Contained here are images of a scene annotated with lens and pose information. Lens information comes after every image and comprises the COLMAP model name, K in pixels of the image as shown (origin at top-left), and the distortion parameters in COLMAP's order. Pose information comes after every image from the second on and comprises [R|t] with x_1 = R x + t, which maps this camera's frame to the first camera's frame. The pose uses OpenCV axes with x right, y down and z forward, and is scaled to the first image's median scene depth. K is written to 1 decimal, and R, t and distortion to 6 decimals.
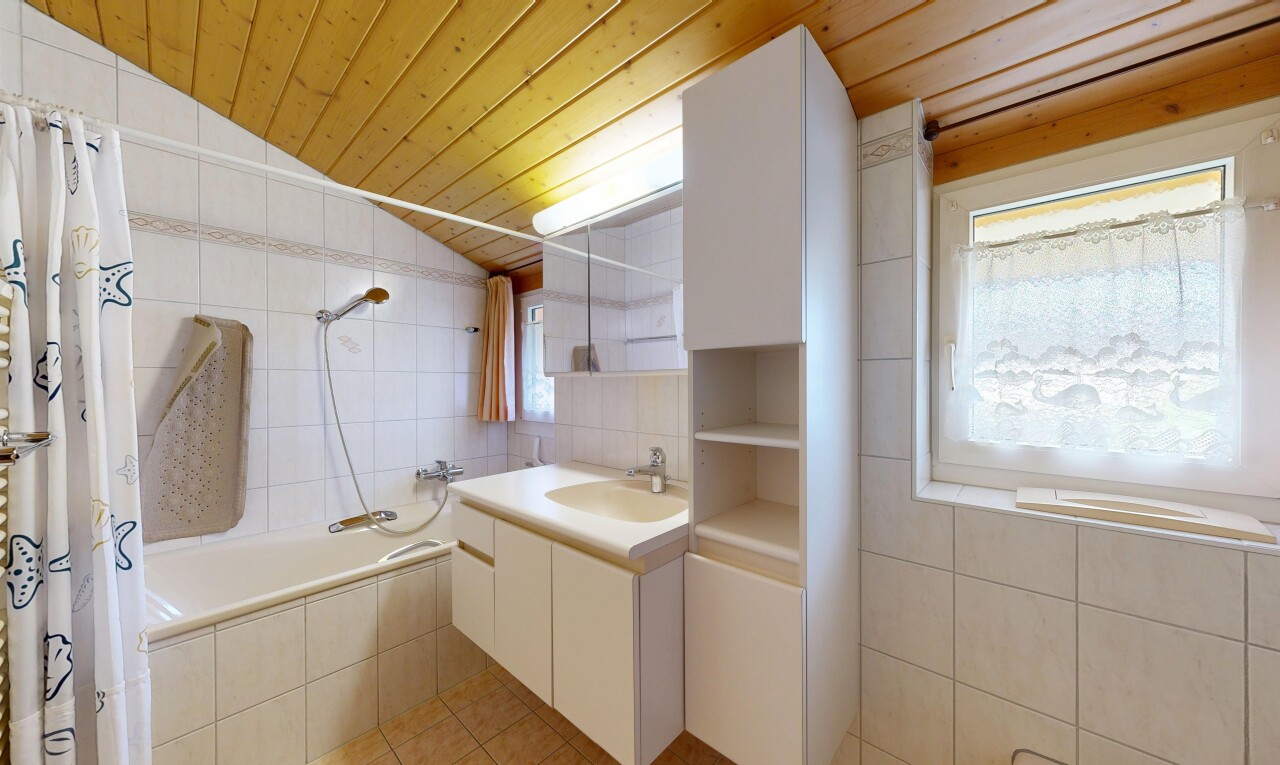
lens RADIAL K [[431.7, 0, 639.0], [0, 431.7, 382.8], [0, 0, 1]] dist [0.000769, 0.000016]
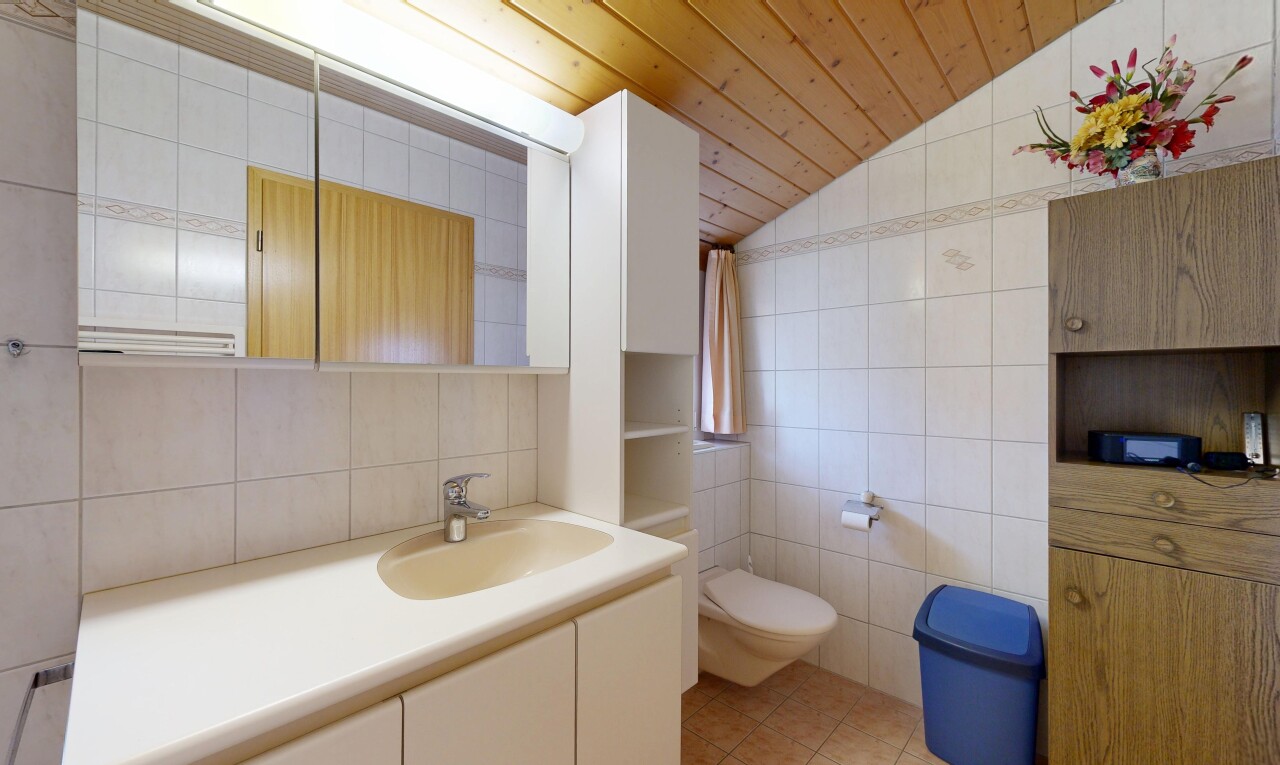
lens RADIAL K [[498.5, 0, 639.1], [0, 498.5, 384.8], [0, 0, 1]] dist [0.001426, 0.000077]
pose [[0.016843, 0.005264, 0.999844, -0.889309], [0.004266, 0.999977, -0.005337, 0.008846], [-0.999849, 0.004355, 0.016821, 0.816996]]
